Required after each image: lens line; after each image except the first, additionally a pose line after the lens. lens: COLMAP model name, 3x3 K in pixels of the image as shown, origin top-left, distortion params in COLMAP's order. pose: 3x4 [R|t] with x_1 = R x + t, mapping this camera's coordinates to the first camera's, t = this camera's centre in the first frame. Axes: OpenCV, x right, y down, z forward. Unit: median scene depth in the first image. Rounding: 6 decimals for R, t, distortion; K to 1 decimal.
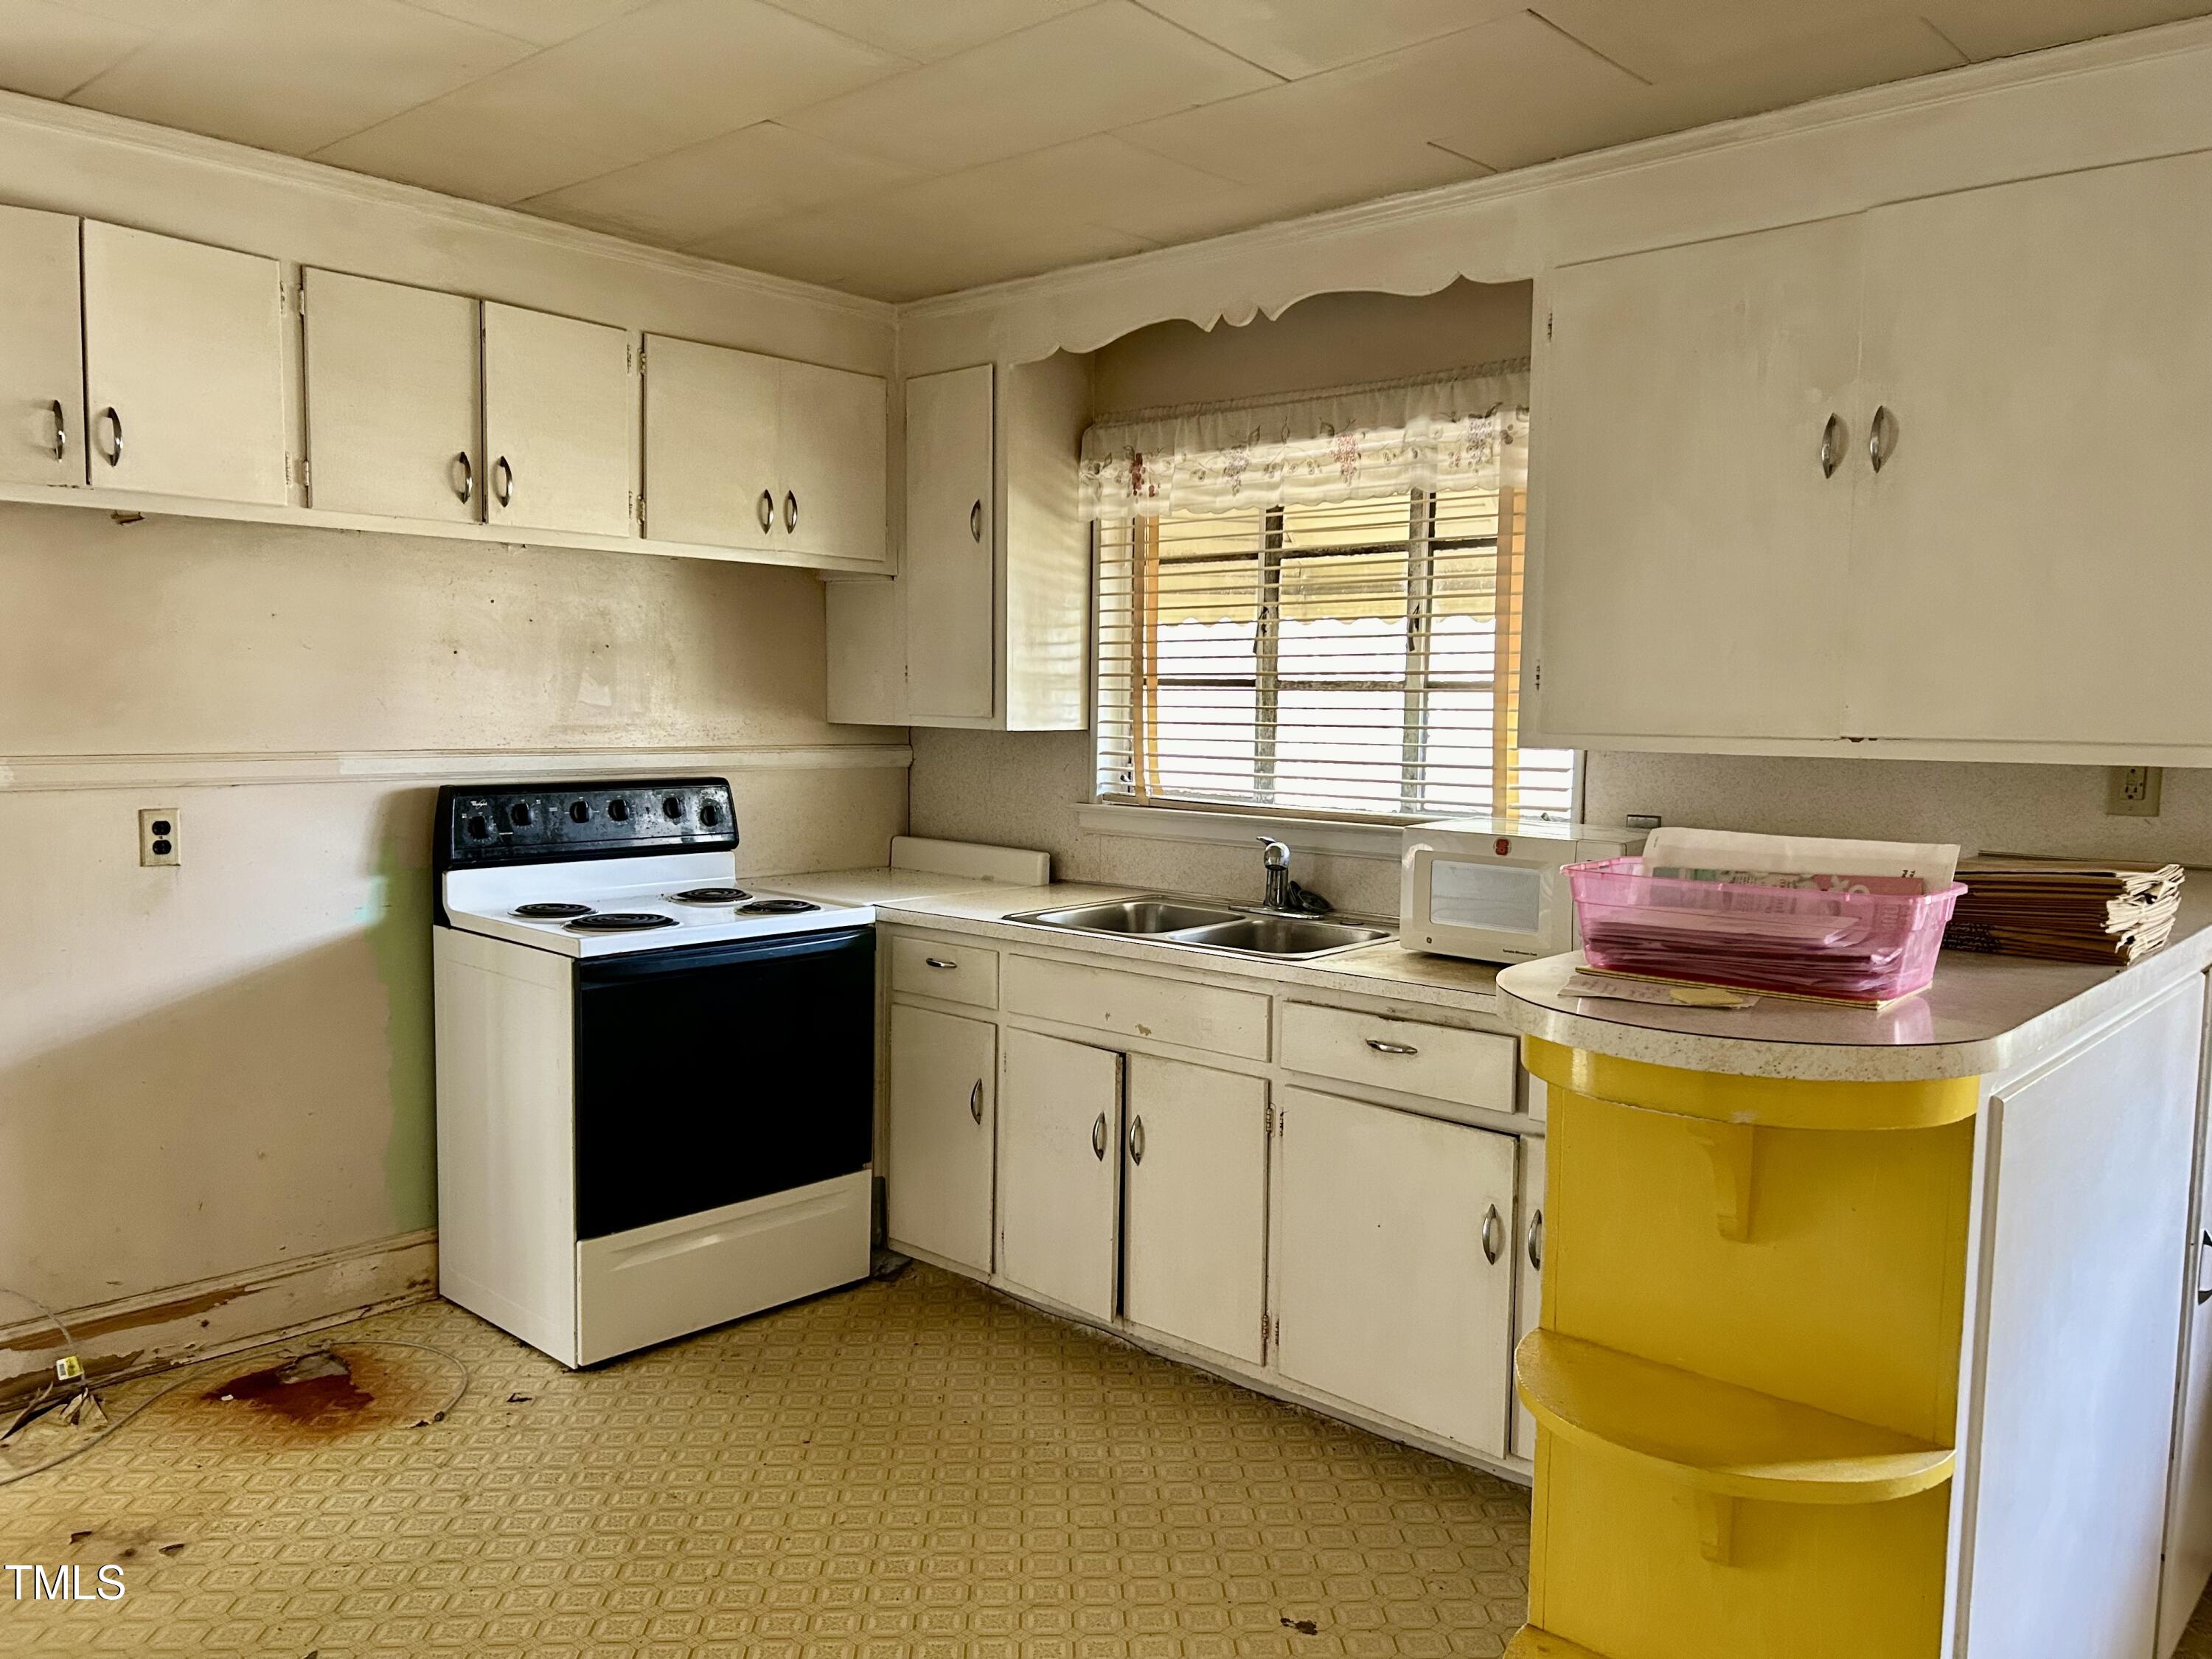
lens RADIAL K [[1669.8, 0, 1105.1], [0, 1669.8, 824.0], [0, 0, 1]] dist [0.026466, -0.025953]
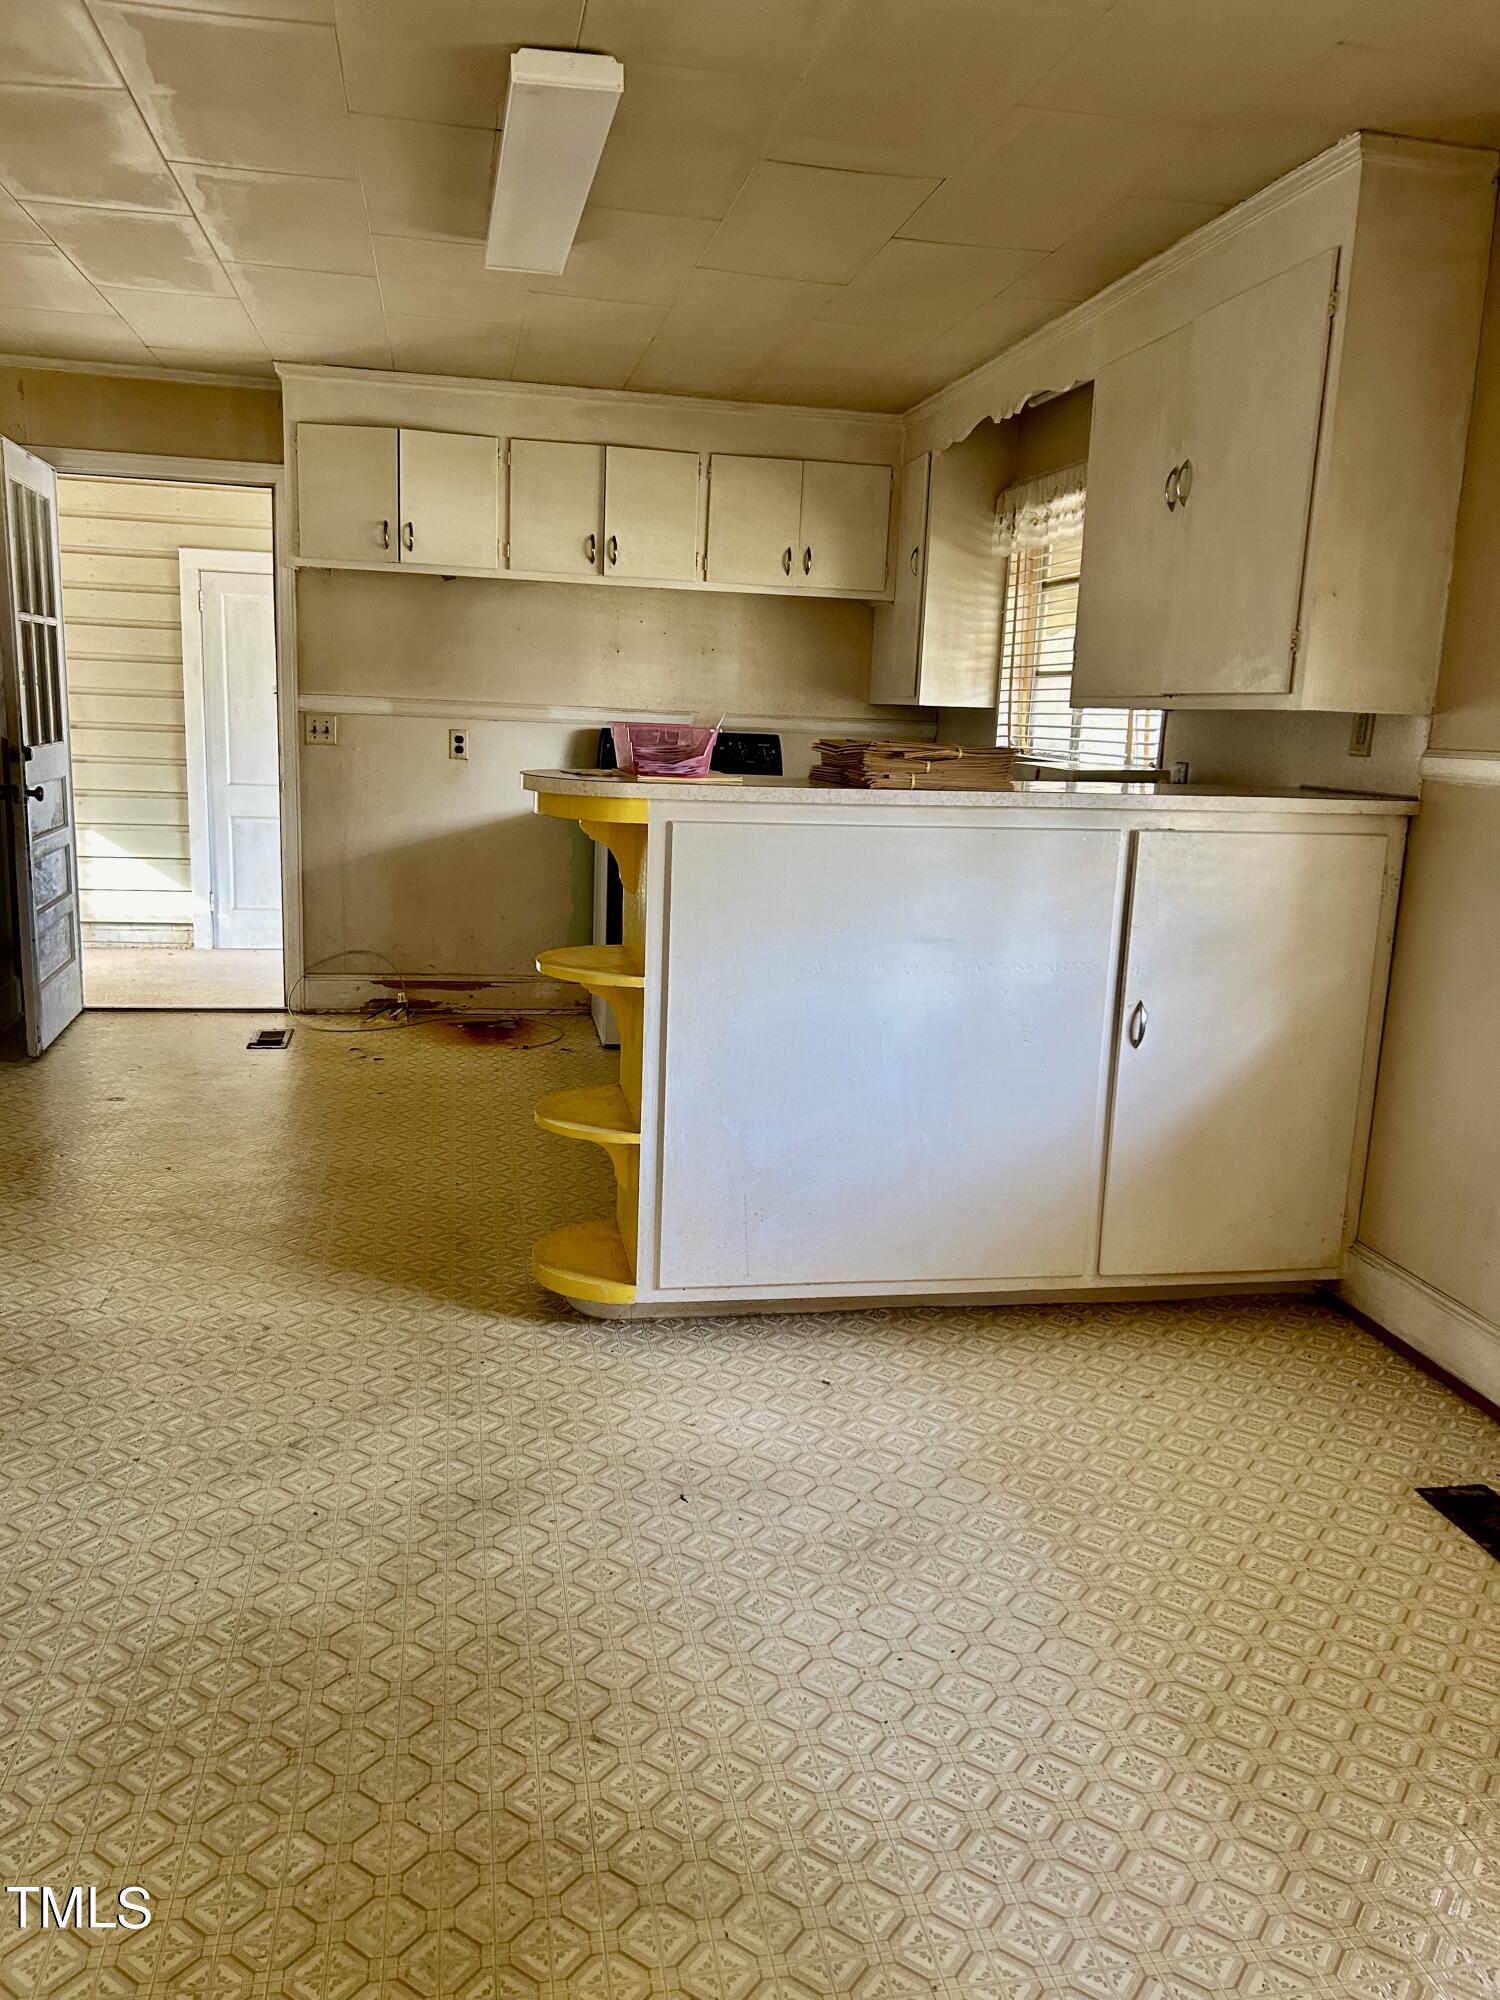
lens RADIAL K [[1509.8, 0, 756.9], [0, 1509.8, 1005.0], [0, 0, 1]] dist [0.026466, -0.025953]
pose [[0.799523, 0.131406, -0.586085, 0.761365], [-0.075043, 0.989983, 0.119593, 0.069024], [0.595929, -0.051636, 0.801375, -0.217019]]
